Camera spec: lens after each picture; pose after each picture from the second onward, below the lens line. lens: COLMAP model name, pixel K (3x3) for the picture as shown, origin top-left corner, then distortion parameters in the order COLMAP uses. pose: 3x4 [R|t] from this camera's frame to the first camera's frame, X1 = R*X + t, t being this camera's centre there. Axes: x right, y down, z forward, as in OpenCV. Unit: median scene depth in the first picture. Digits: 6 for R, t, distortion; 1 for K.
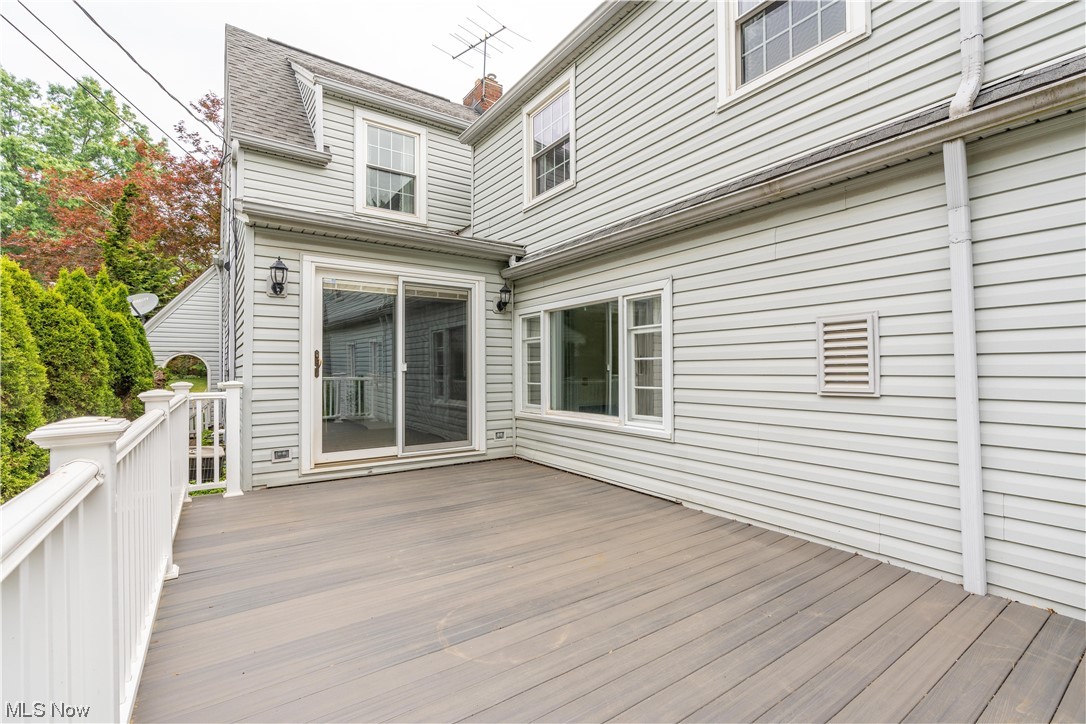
lens RADIAL K [[487.3, 0, 537.6], [0, 487.3, 363.7], [0, 0, 1]] dist [-0.002564, -0.000478]
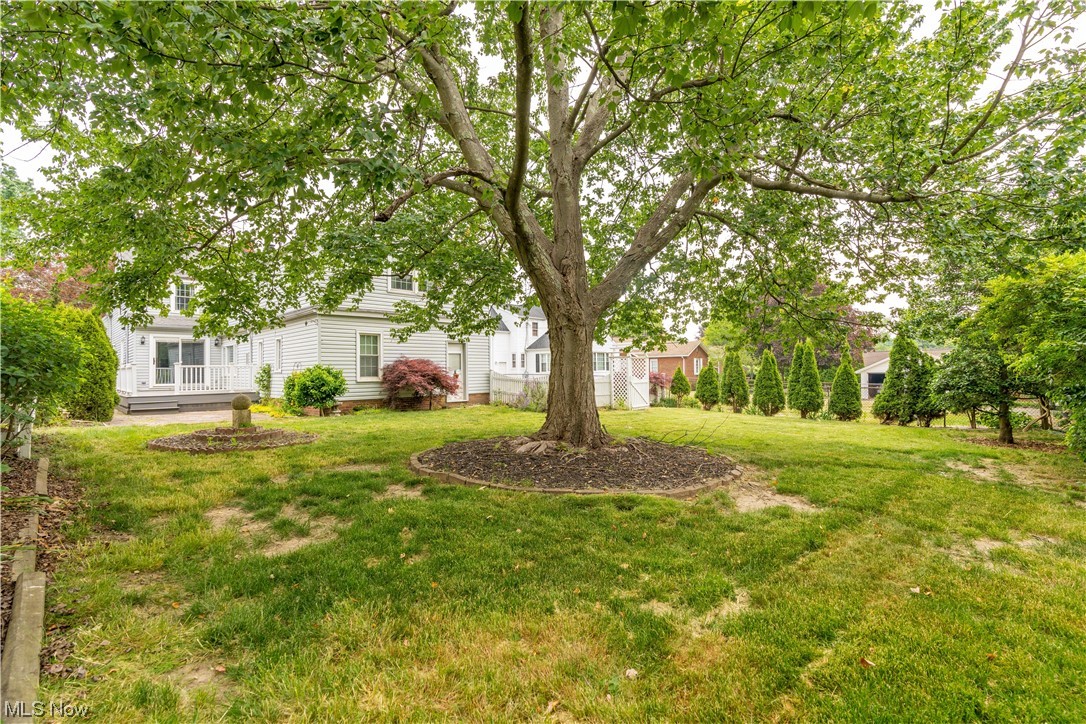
lens RADIAL K [[487.3, 0, 537.6], [0, 487.3, 363.7], [0, 0, 1]] dist [-0.002564, -0.000478]
pose [[0.980103, -0.004734, 0.198435, 1.261354], [0.005929, 0.999968, -0.005427, 0.043848], [-0.198402, 0.006495, 0.980099, -2.422096]]
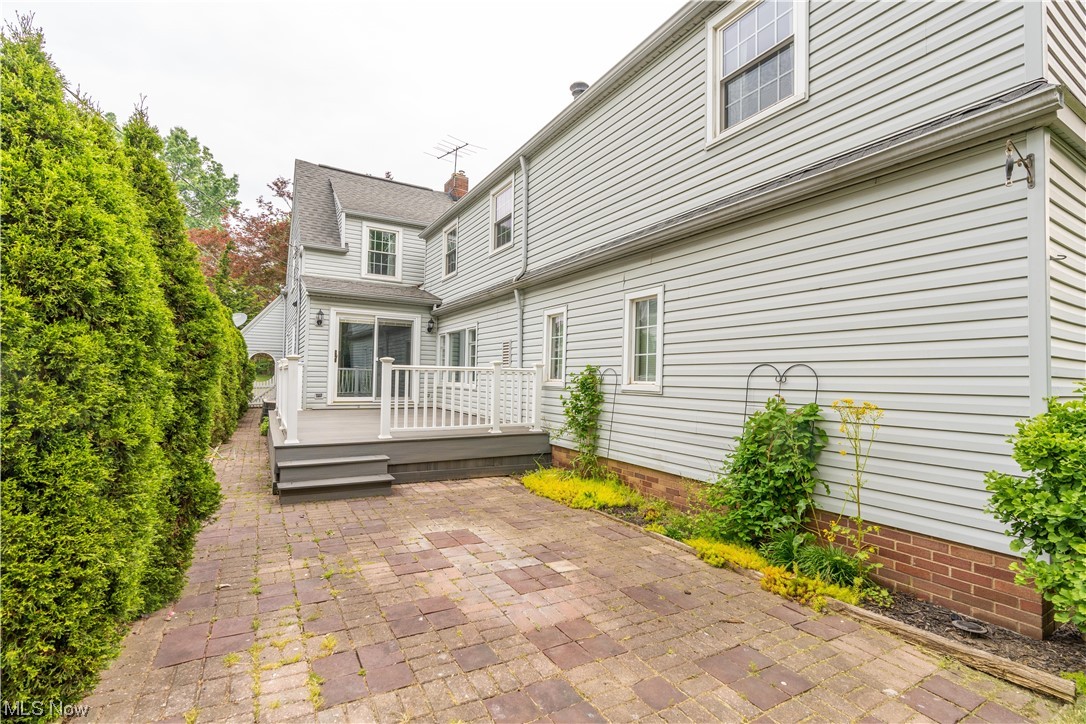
lens RADIAL K [[489.4, 0, 544.1], [0, 489.4, 376.9], [0, 0, 1]] dist [-0.031537, 0.000114]
pose [[0.997882, 0.025085, -0.060021, 0.435697], [-0.024667, 0.999666, 0.007693, 0.038380], [0.060194, -0.006197, 0.998167, -0.799650]]
